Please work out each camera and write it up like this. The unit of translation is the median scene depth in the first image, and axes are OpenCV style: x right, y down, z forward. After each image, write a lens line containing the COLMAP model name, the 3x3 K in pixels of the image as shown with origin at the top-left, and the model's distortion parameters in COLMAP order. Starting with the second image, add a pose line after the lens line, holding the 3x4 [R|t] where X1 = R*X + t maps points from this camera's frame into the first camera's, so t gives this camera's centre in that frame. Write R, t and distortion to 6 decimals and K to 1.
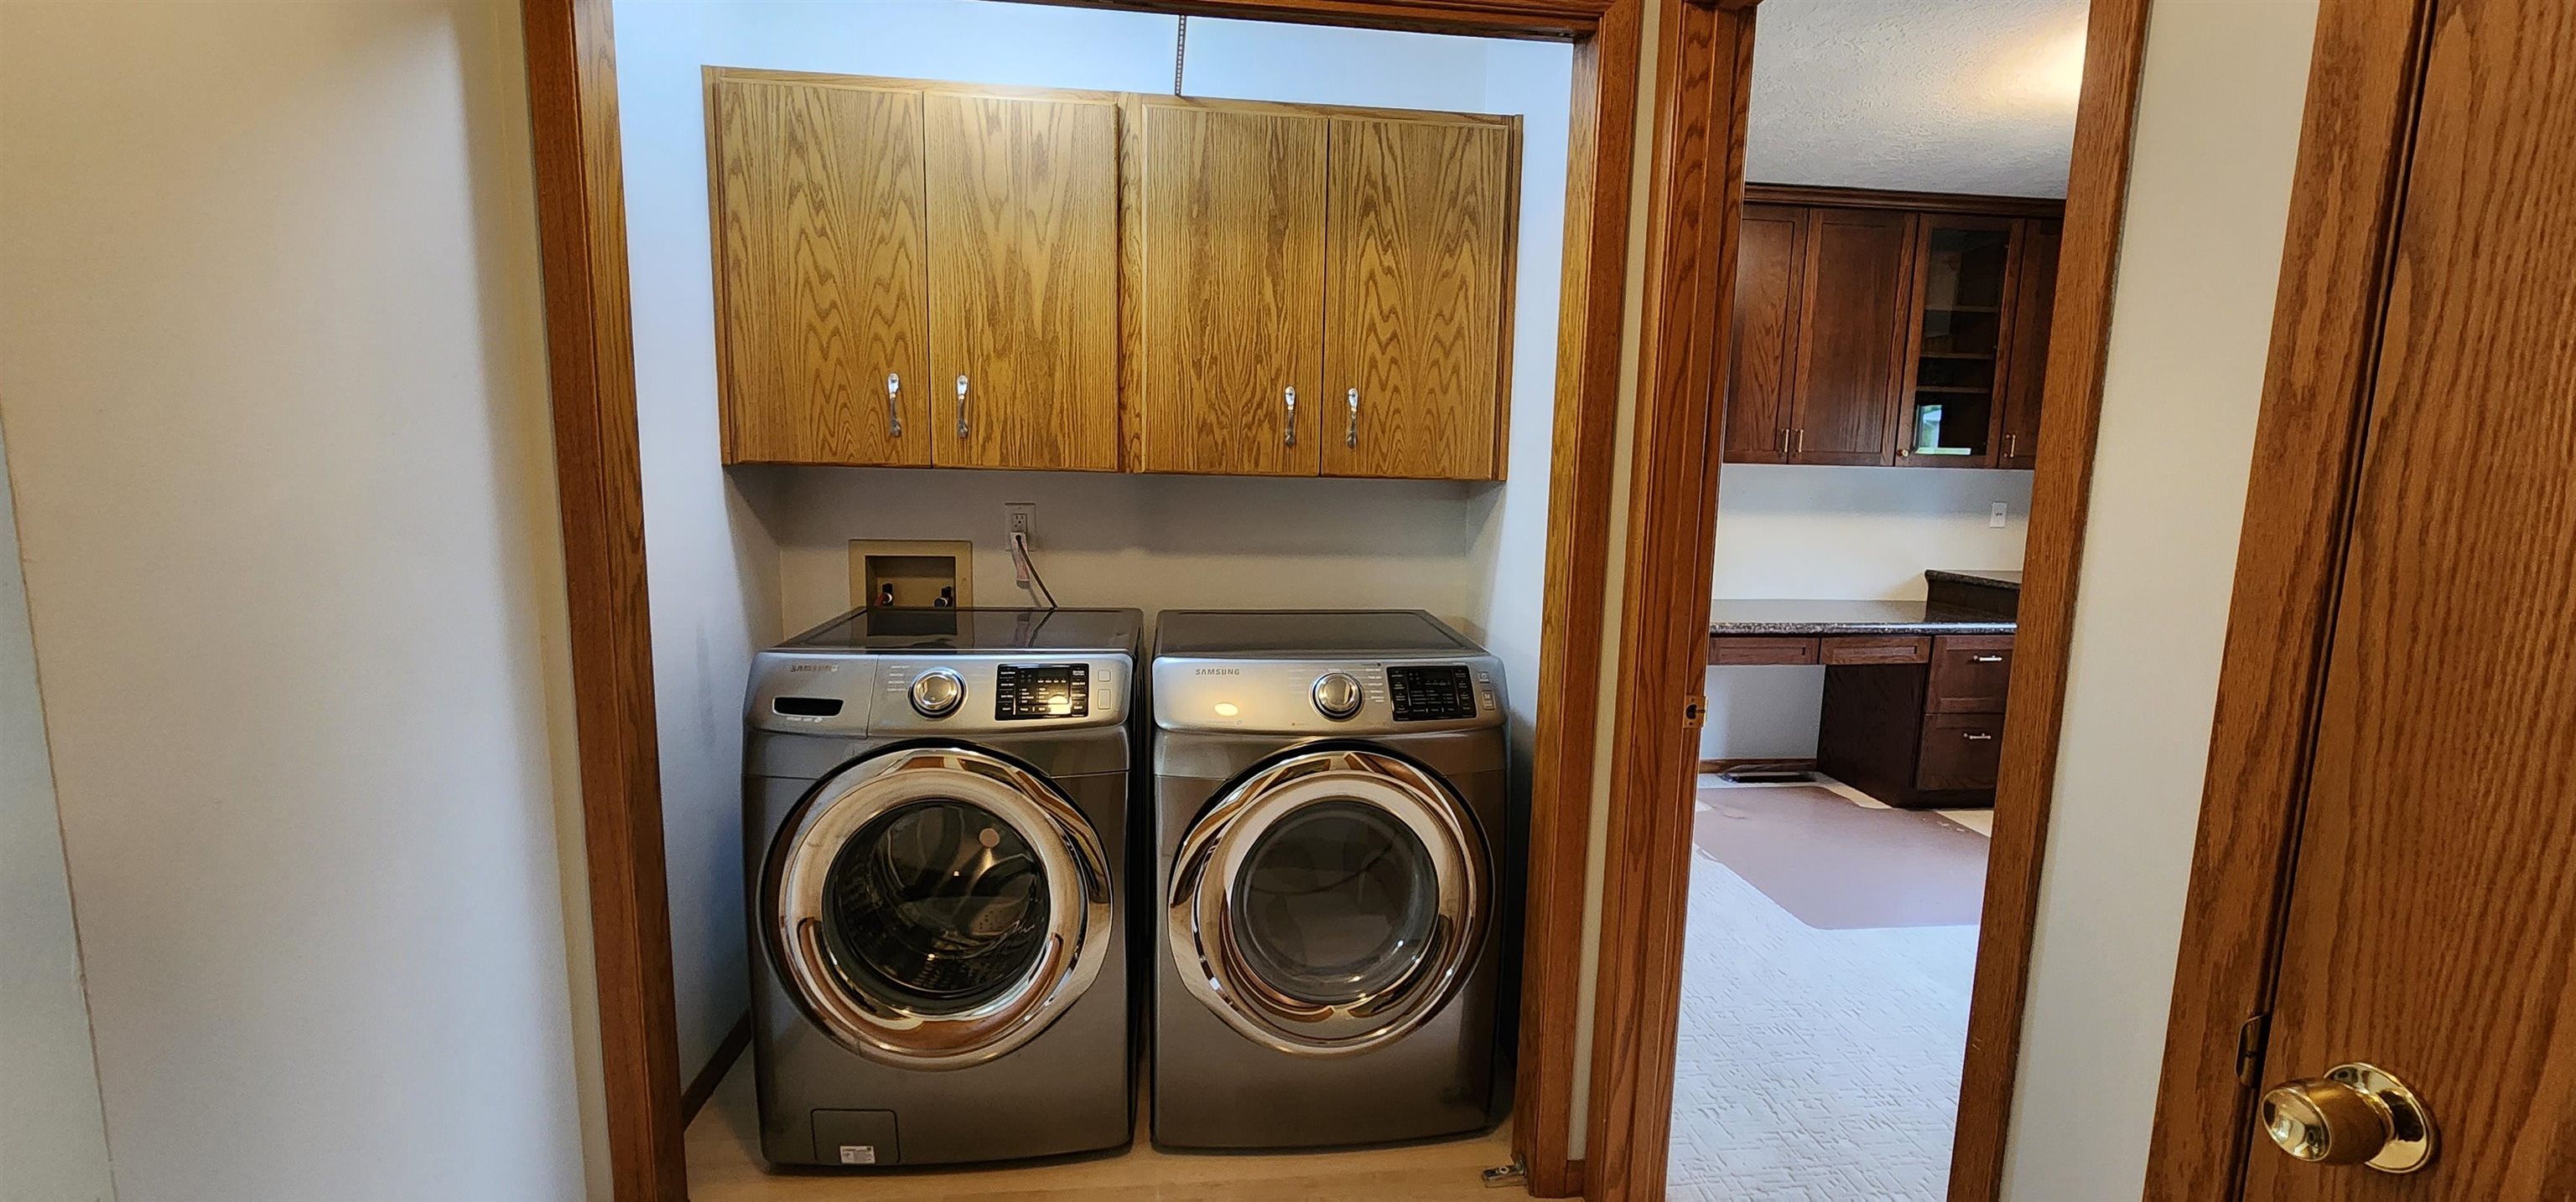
lens RADIAL K [[1047.6, 0, 1291.3], [0, 1047.6, 607.2], [0, 0, 1]] dist [-0.001081, -0.000370]
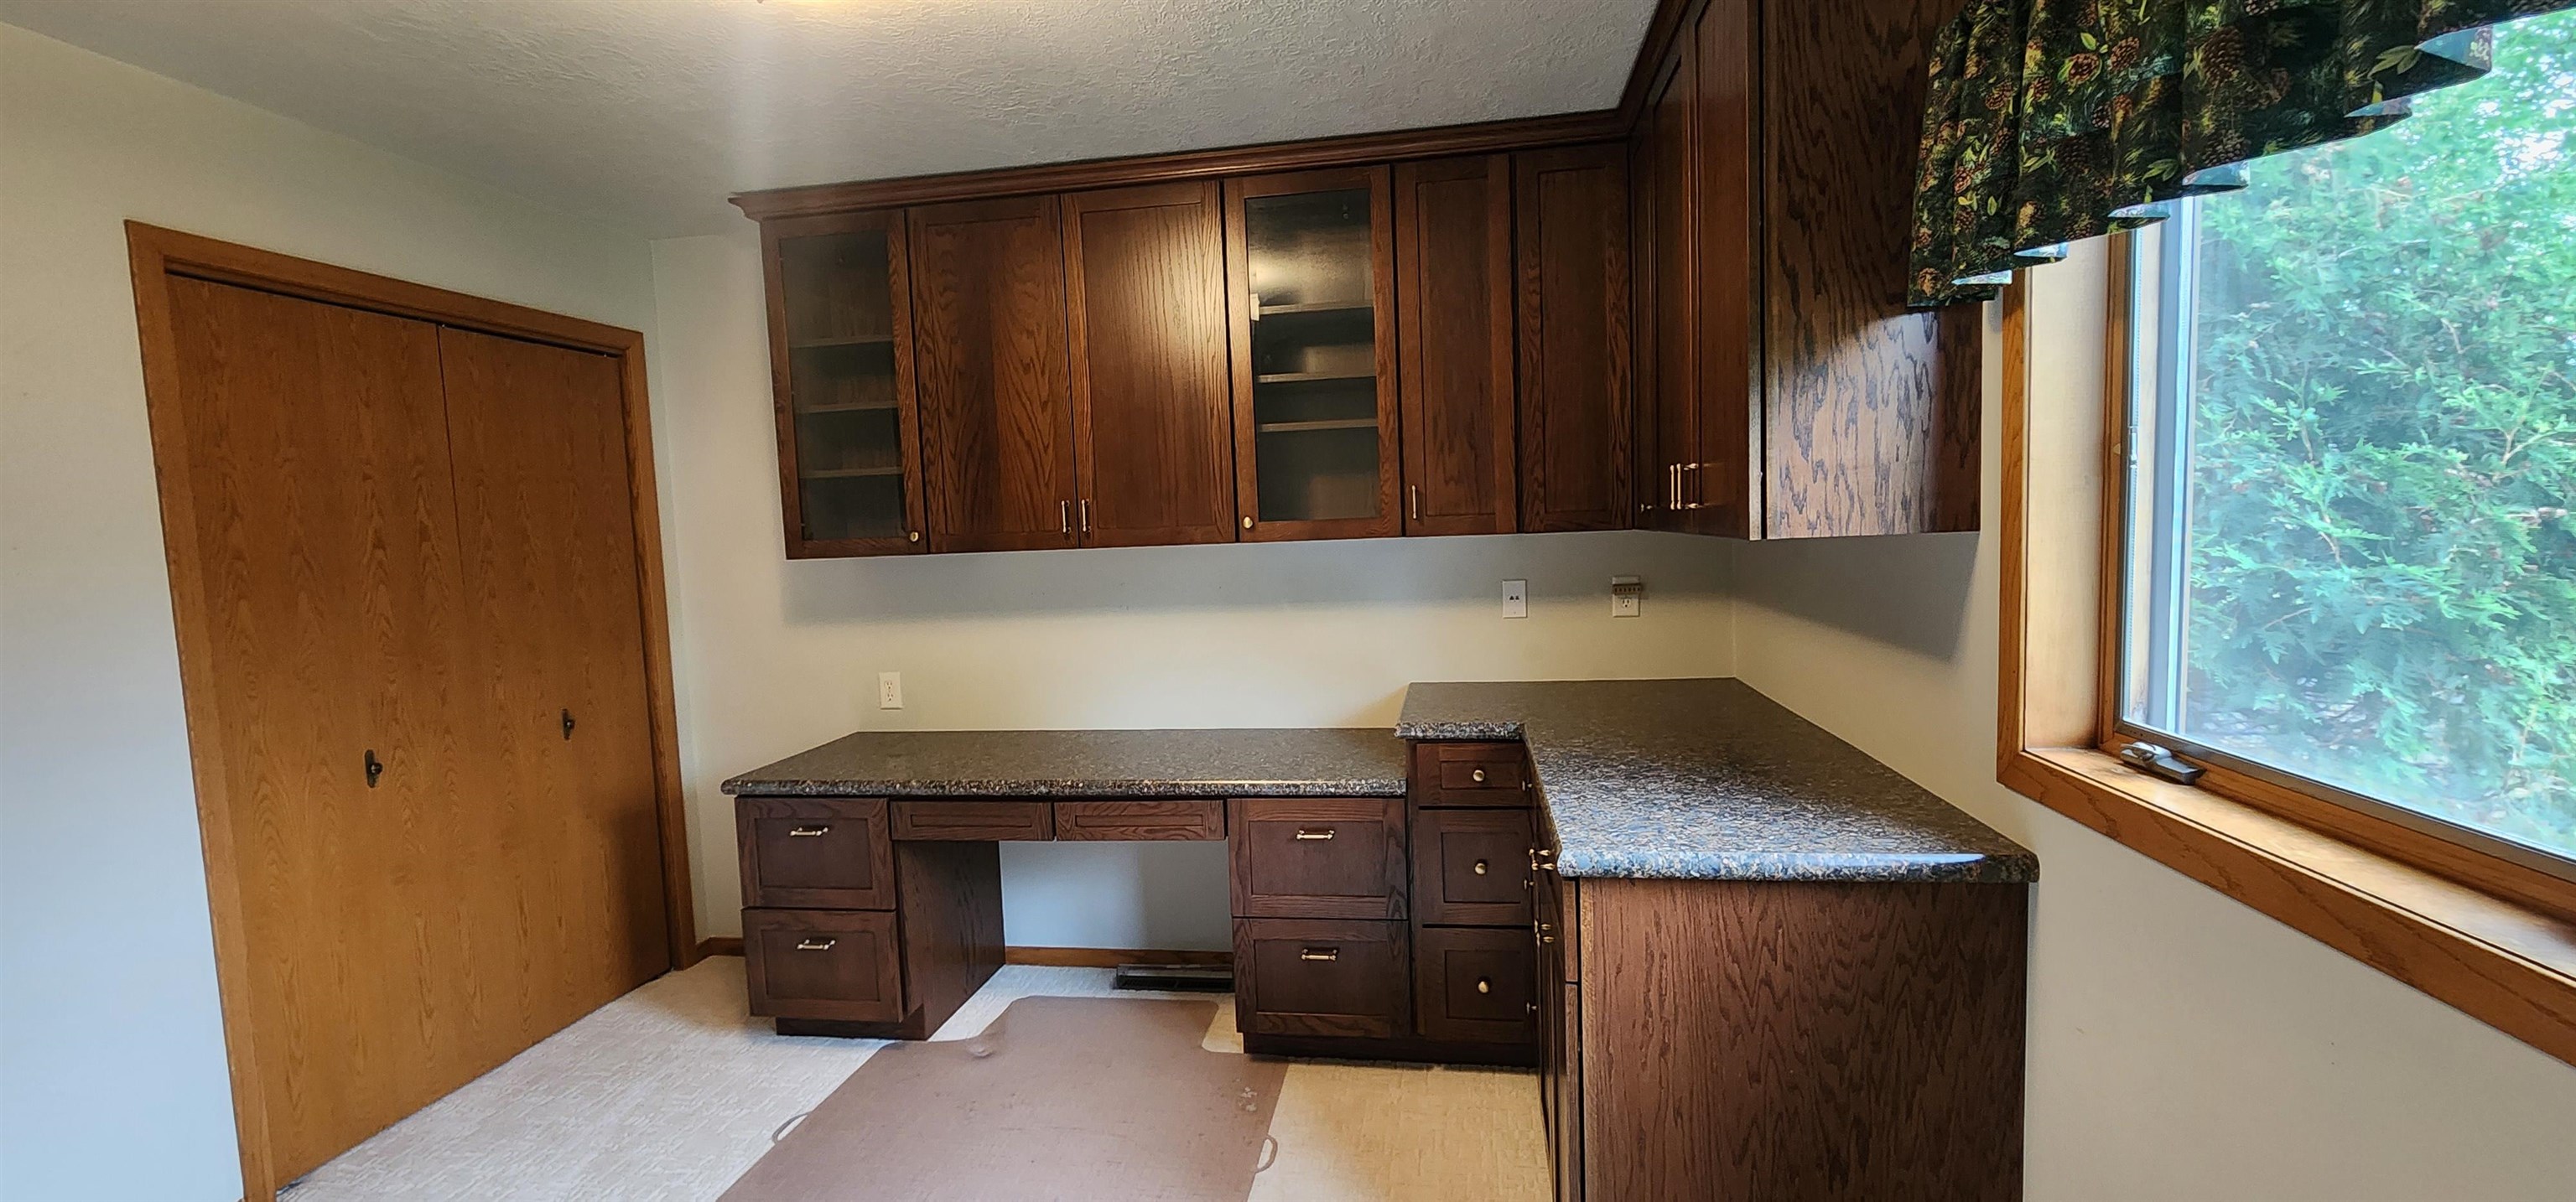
lens RADIAL K [[1047.6, 0, 1291.3], [0, 1047.6, 607.2], [0, 0, 1]] dist [-0.001081, -0.000370]
pose [[0.963368, -0.035535, -0.265818, 0.806612], [0.019961, 0.997934, -0.061066, -0.050614], [0.267438, 0.053523, 0.962087, 0.358675]]
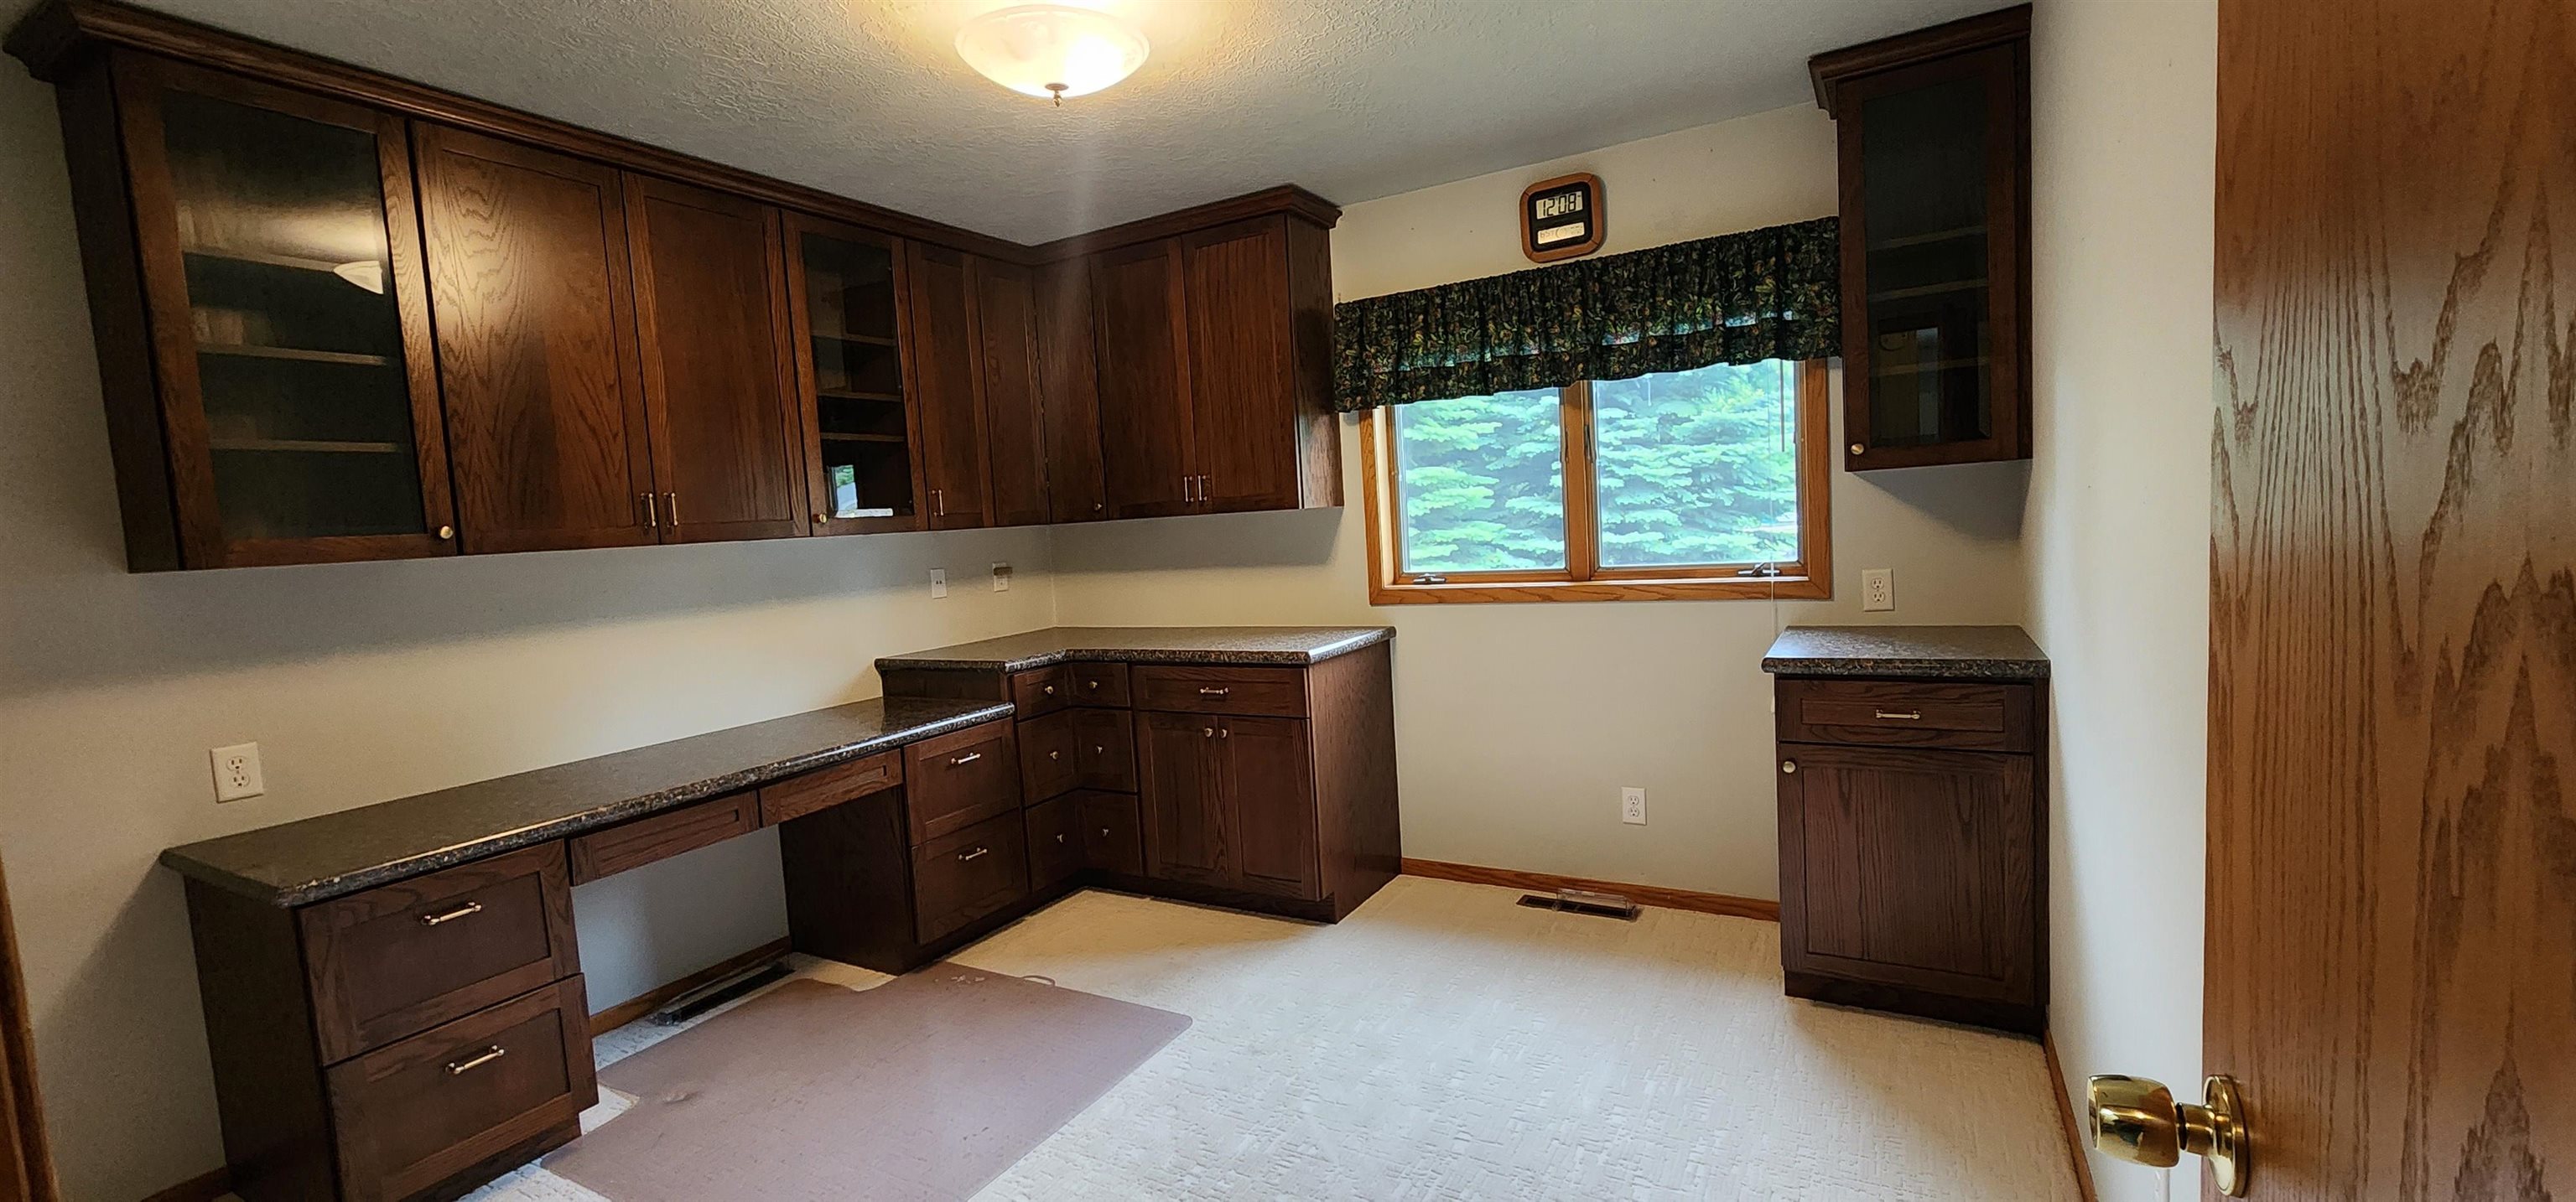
lens RADIAL K [[1047.6, 0, 1291.3], [0, 1047.6, 607.2], [0, 0, 1]] dist [-0.001081, -0.000370]
pose [[0.585631, -0.124792, 0.800914, 0.167746], [0.183449, 0.982846, 0.019000, -0.035384], [-0.789546, 0.135800, 0.598477, 0.284509]]
